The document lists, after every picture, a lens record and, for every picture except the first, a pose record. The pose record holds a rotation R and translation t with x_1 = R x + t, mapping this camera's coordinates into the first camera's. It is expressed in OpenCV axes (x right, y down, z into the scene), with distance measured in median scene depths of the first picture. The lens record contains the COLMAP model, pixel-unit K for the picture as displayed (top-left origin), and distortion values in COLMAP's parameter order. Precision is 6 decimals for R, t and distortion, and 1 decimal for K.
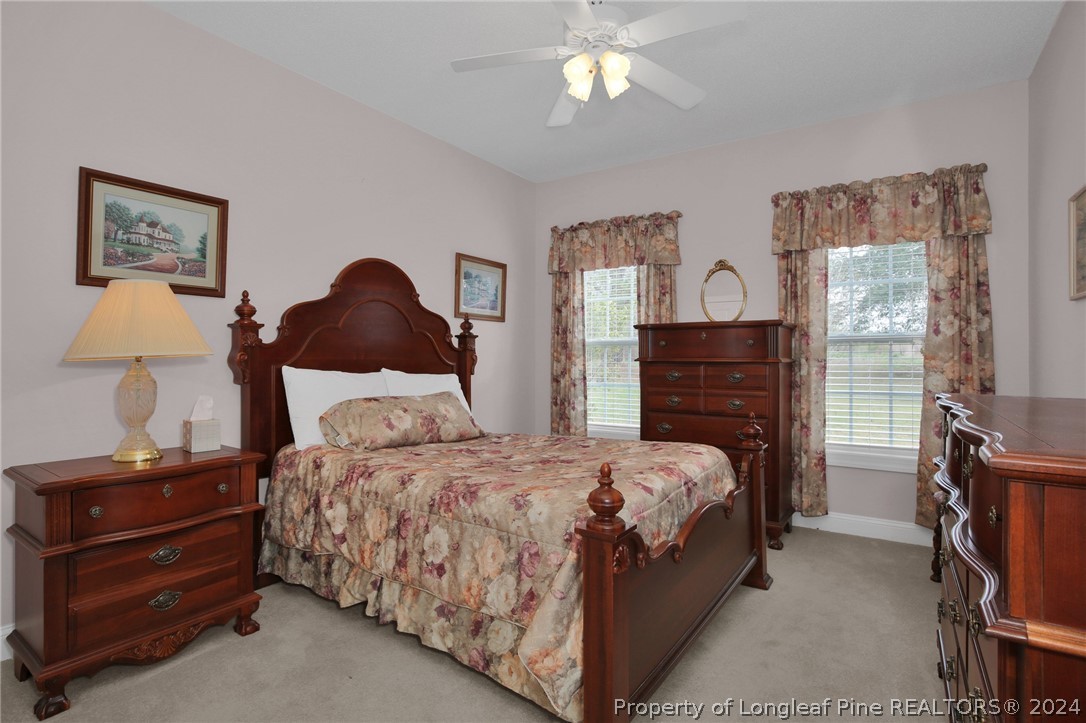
lens RADIAL K [[523.9, 0, 544.1], [0, 523.9, 367.3], [0, 0, 1]] dist [-0.025987, 0.000266]
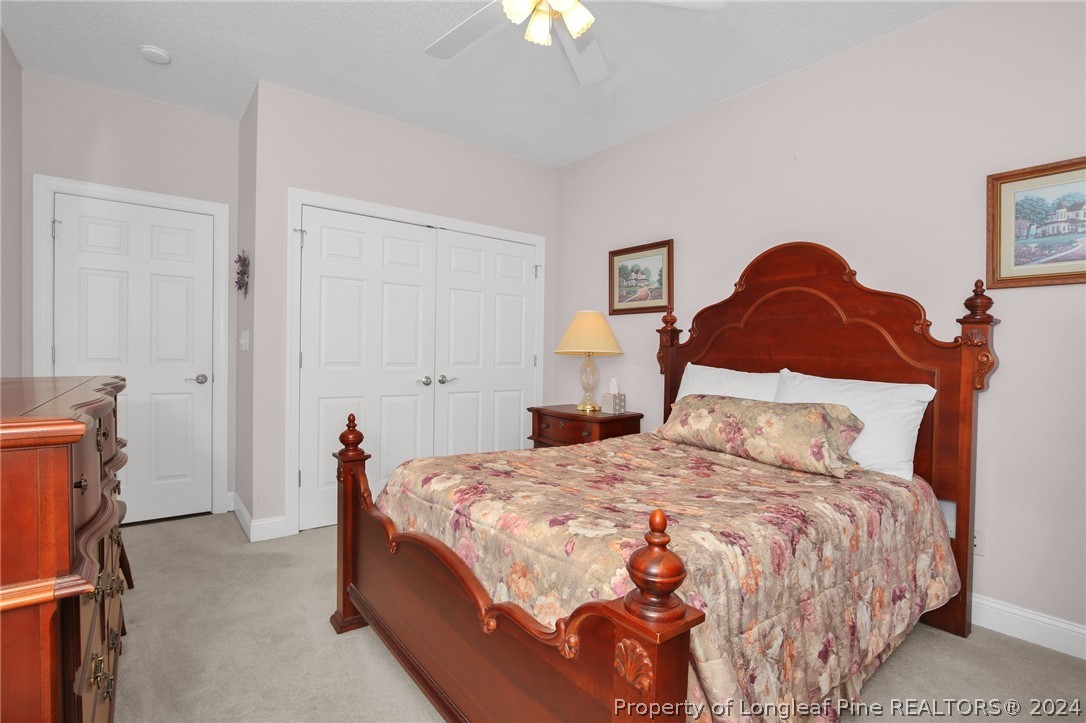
lens RADIAL K [[508.4, 0, 538.5], [0, 508.4, 359.5], [0, 0, 1]] dist [-0.029629, -0.000081]
pose [[-0.295825, 0.006025, -0.955223, 0.658458], [-0.033543, 0.999298, 0.016691, -0.014789], [0.954653, 0.036978, -0.295416, 0.917297]]
